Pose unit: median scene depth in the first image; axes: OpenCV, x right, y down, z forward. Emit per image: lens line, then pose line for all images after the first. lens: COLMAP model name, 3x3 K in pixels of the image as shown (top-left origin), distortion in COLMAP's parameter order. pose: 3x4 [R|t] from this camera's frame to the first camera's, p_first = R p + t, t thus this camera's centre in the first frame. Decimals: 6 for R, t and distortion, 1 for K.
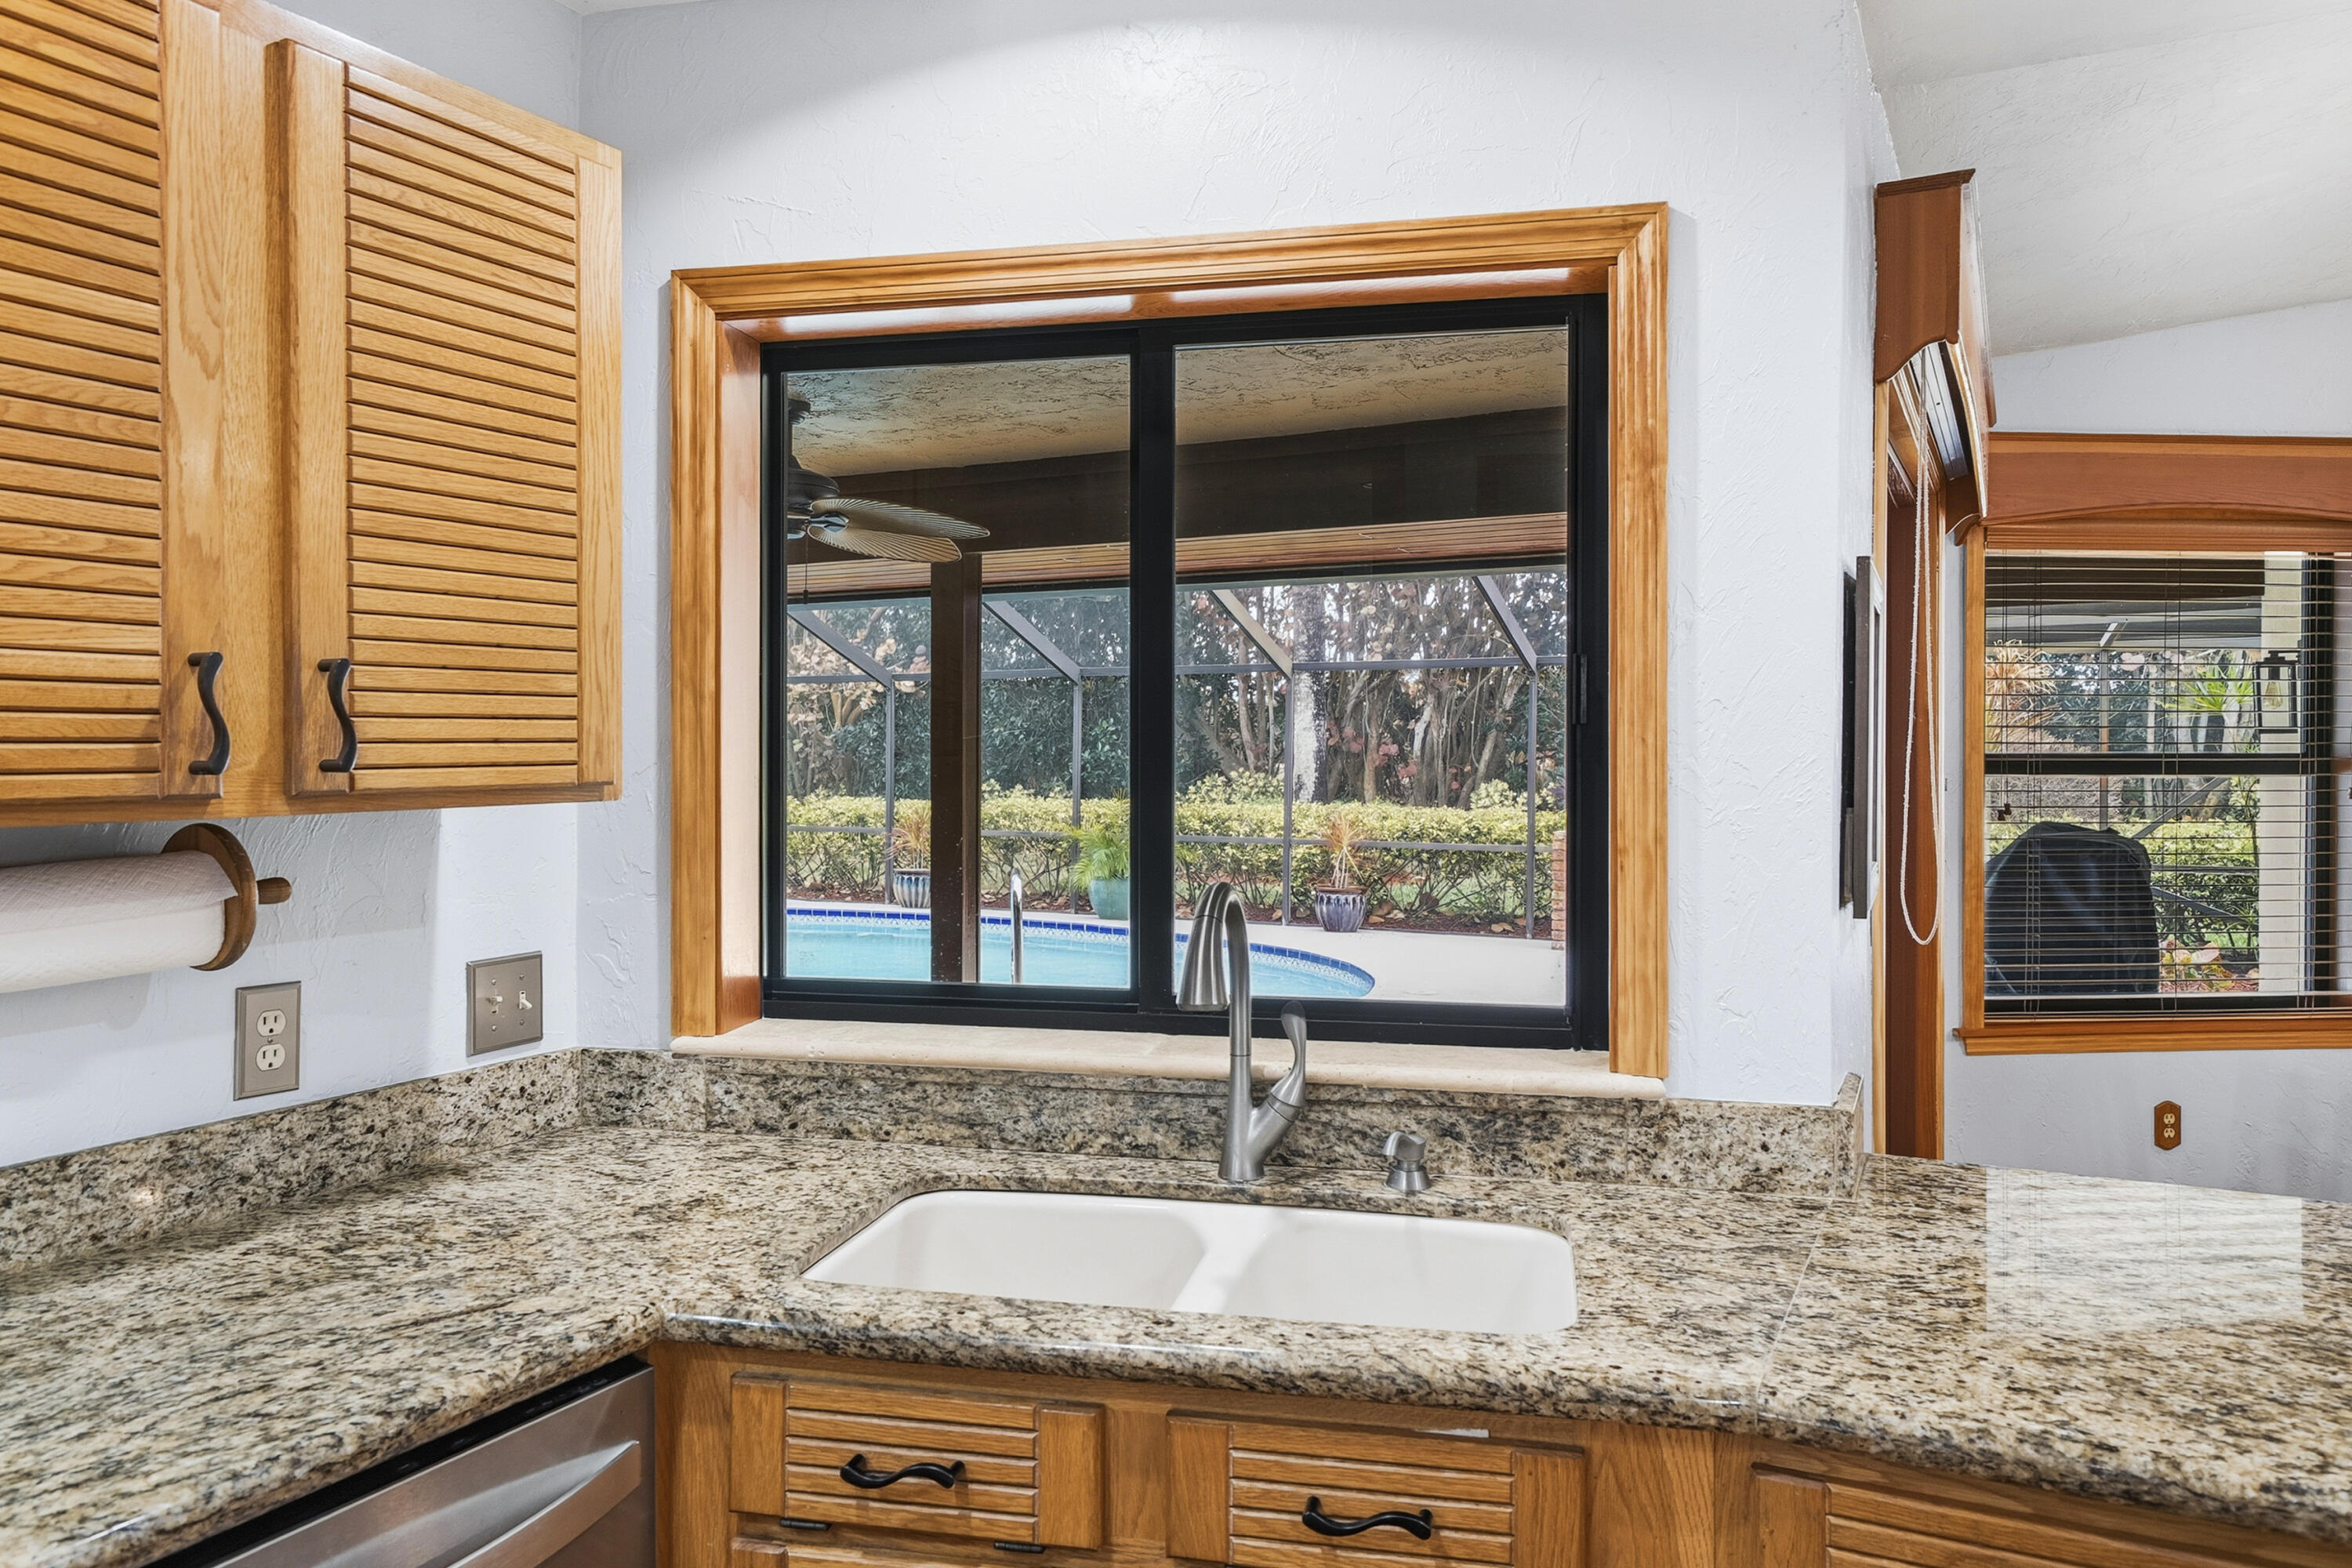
lens RADIAL K [[1642.0, 0, 1172.1], [0, 1642.0, 750.9], [0, 0, 1]] dist [0.011460, 0.000546]
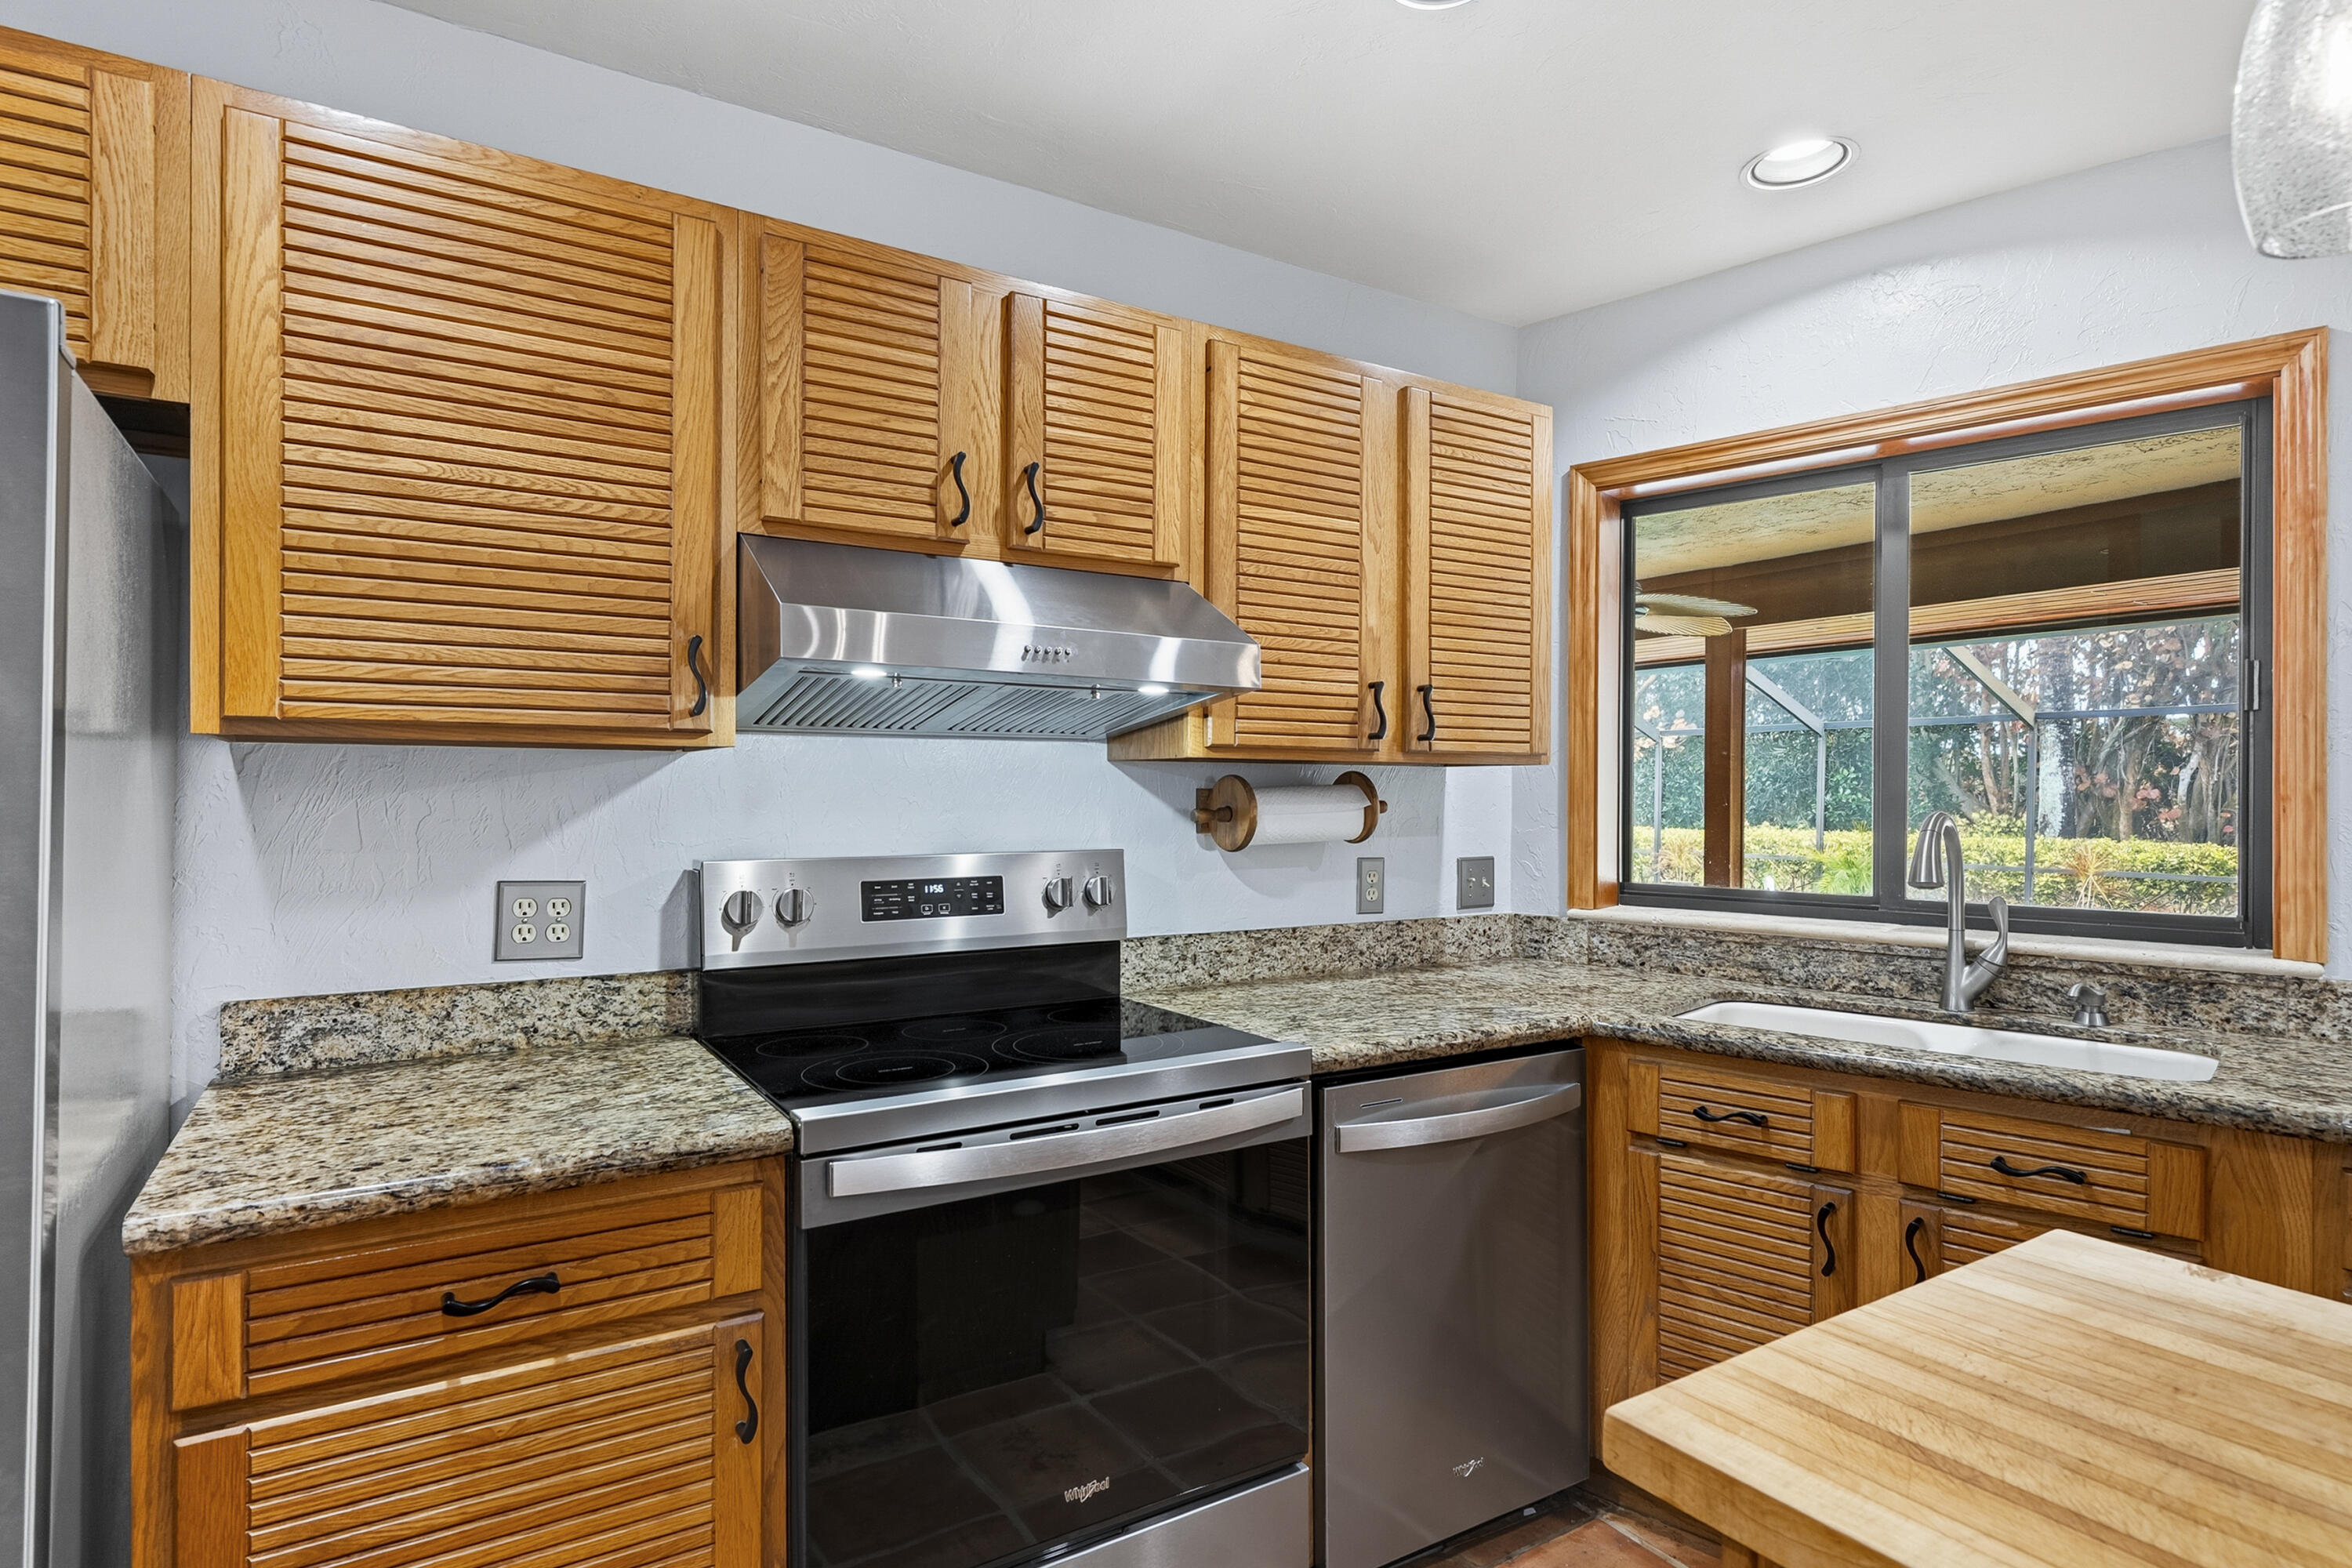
lens RADIAL K [[1248.0, 0, 1167.0], [0, 1248.0, 789.5], [0, 0, 1]] dist [0.003783, 0.002533]
pose [[0.858859, 0.004245, -0.512195, 0.006460], [-0.007973, 0.999955, -0.005081, 0.067205], [0.512150, 0.008447, 0.858854, -0.392270]]
